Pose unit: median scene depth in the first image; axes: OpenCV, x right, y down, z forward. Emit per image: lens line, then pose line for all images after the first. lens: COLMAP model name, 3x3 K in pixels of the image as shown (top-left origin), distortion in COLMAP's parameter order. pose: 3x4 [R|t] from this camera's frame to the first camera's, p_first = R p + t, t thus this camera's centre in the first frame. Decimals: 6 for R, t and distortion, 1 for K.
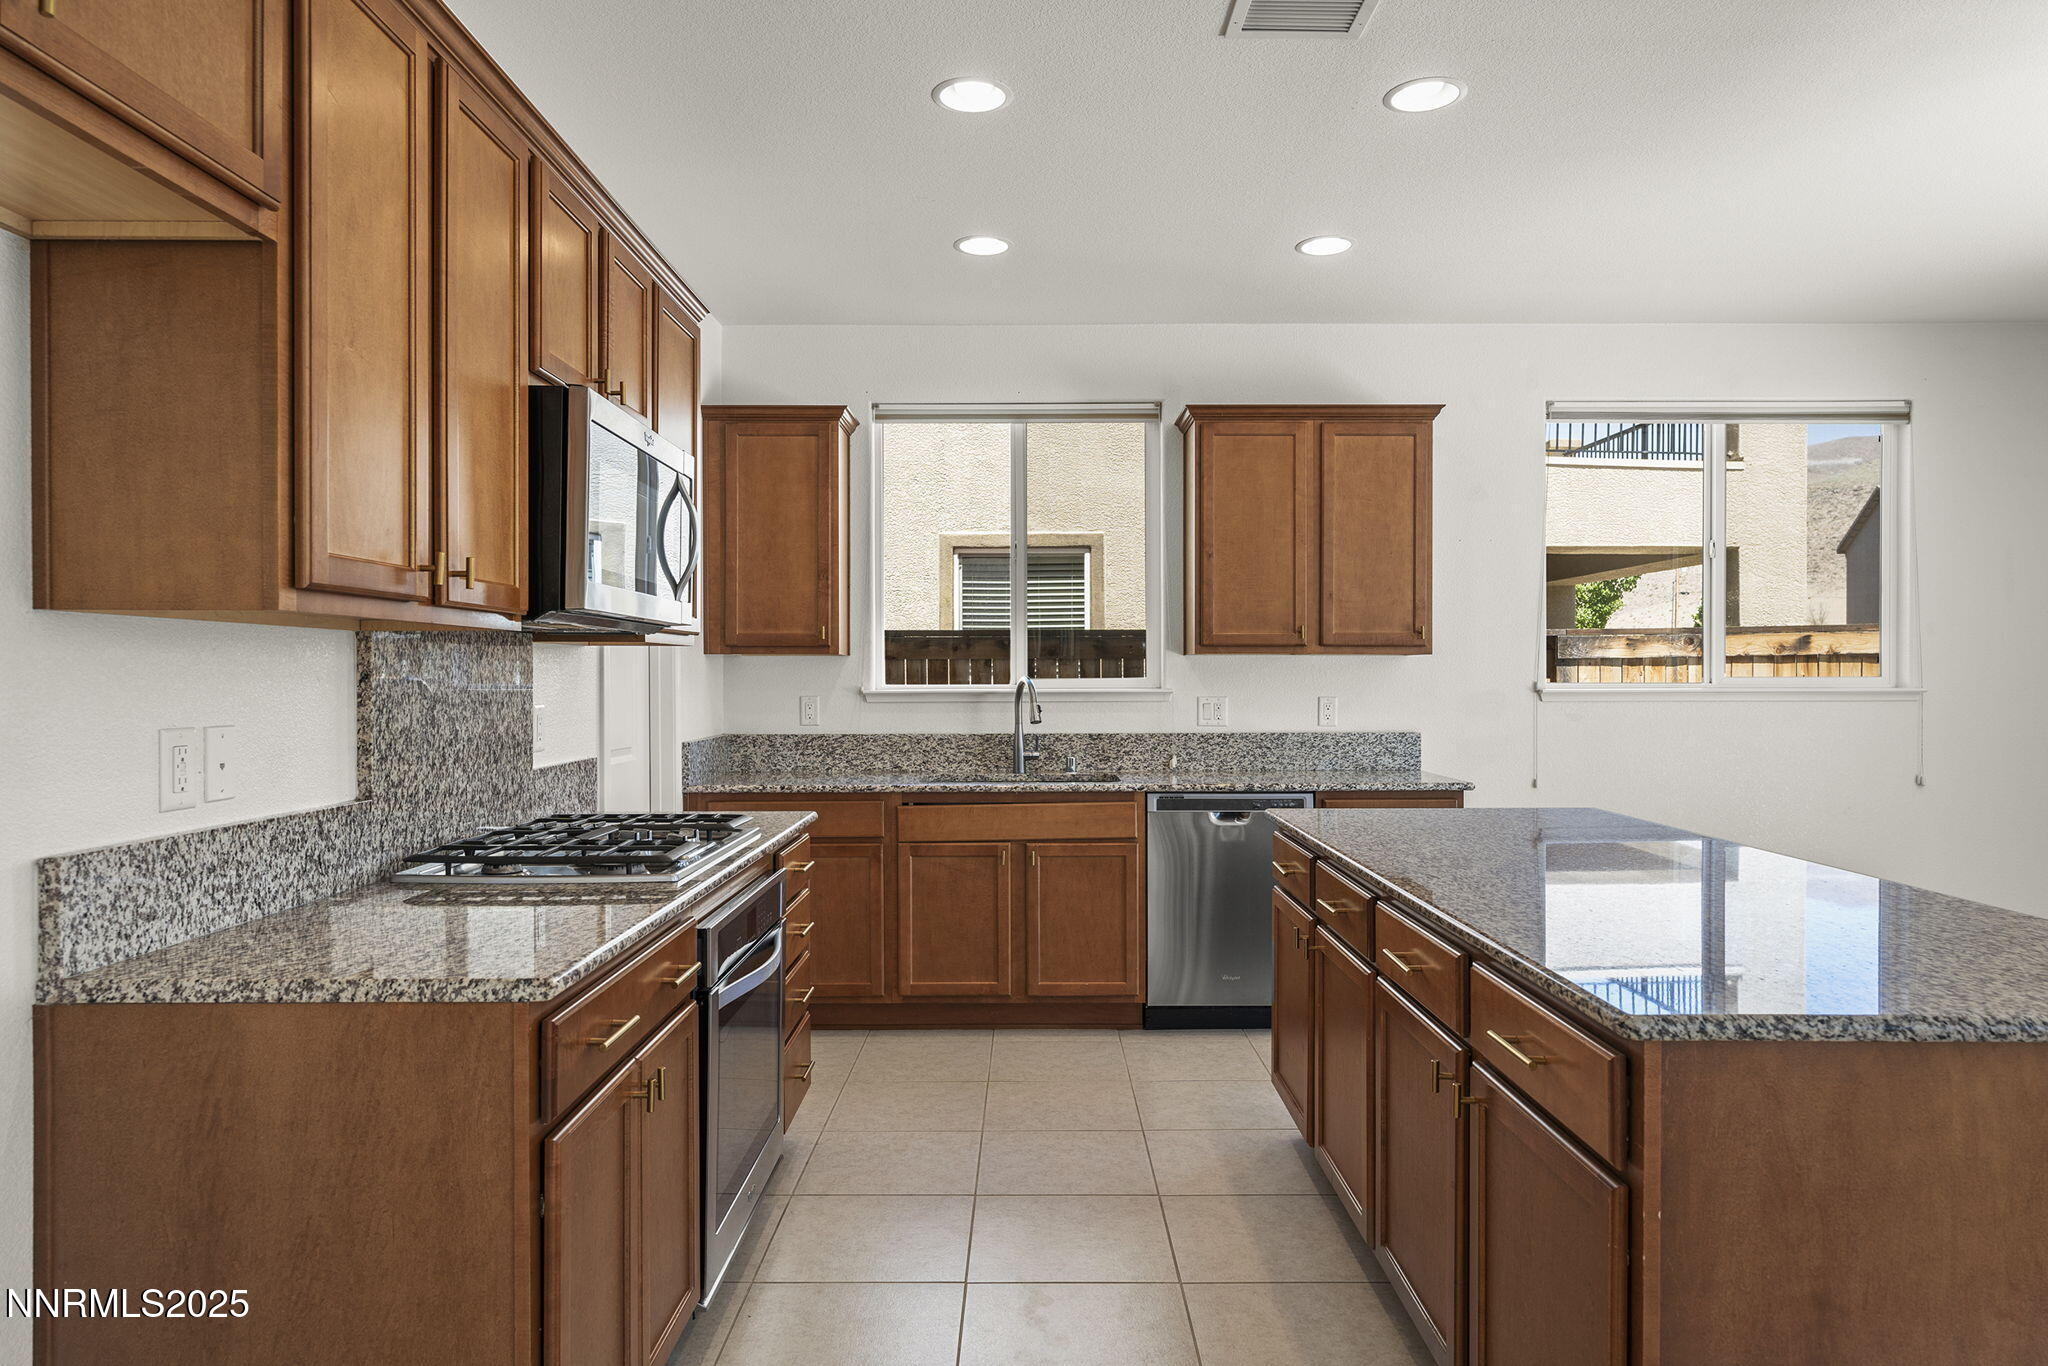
lens RADIAL K [[1282.2, 0, 1054.7], [0, 1282.2, 673.0], [0, 0, 1]] dist [0.000307, 0.001765]
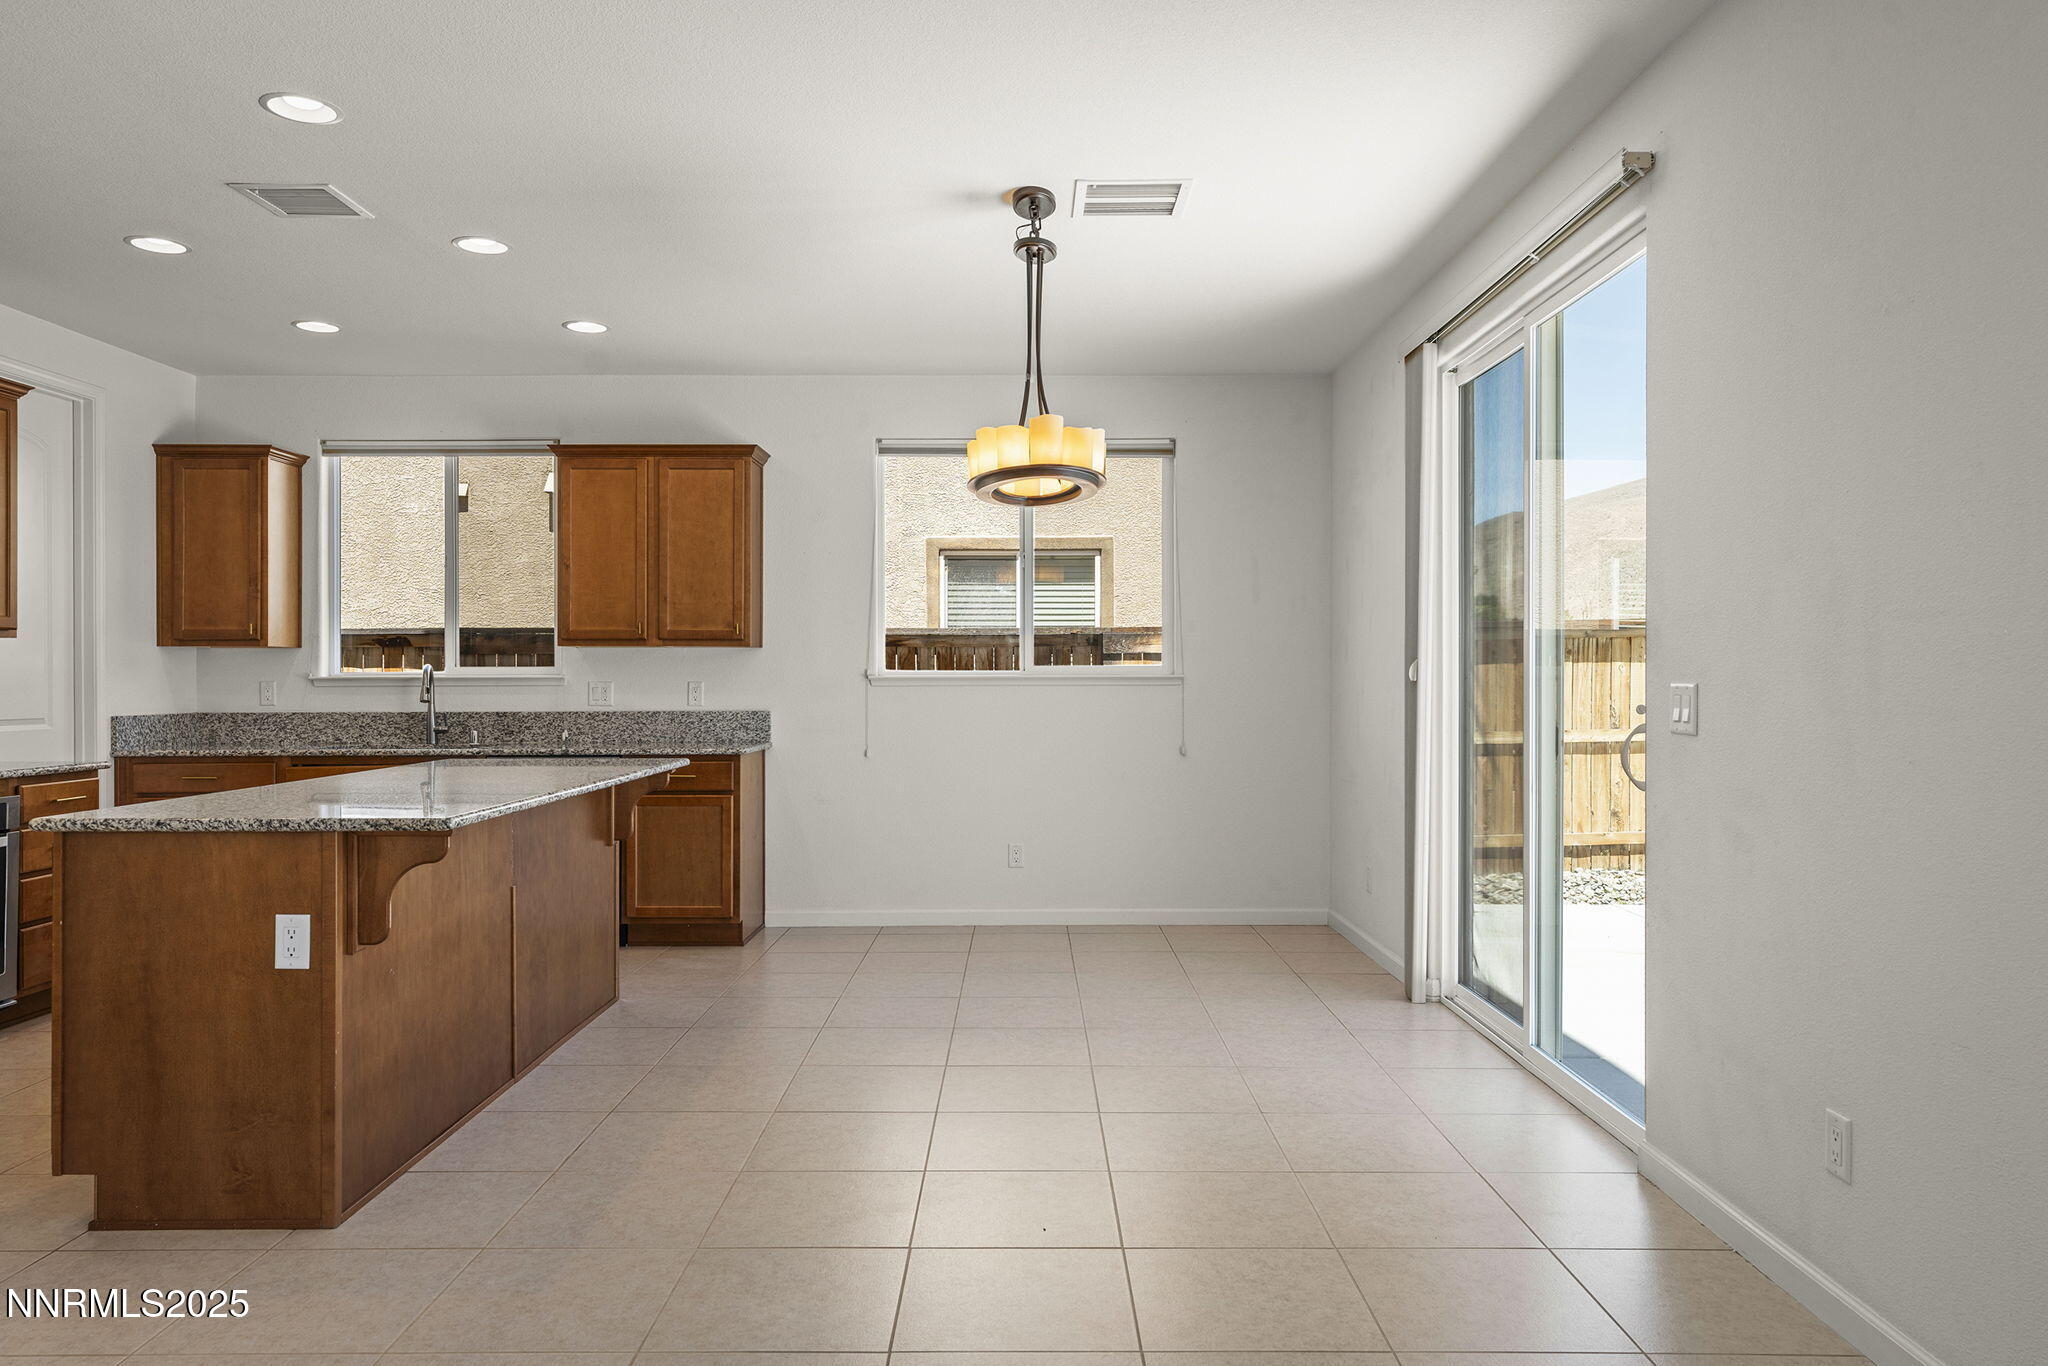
lens RADIAL K [[1361.3, 0, 1033.7], [0, 1361.3, 677.7], [0, 0, 1]] dist [-0.001286, 0.001735]
pose [[0.999987, -0.000058, 0.005030, 0.539463], [0.000050, 0.999999, 0.001630, 0.012792], [-0.005030, -0.001630, 0.999986, -0.300129]]
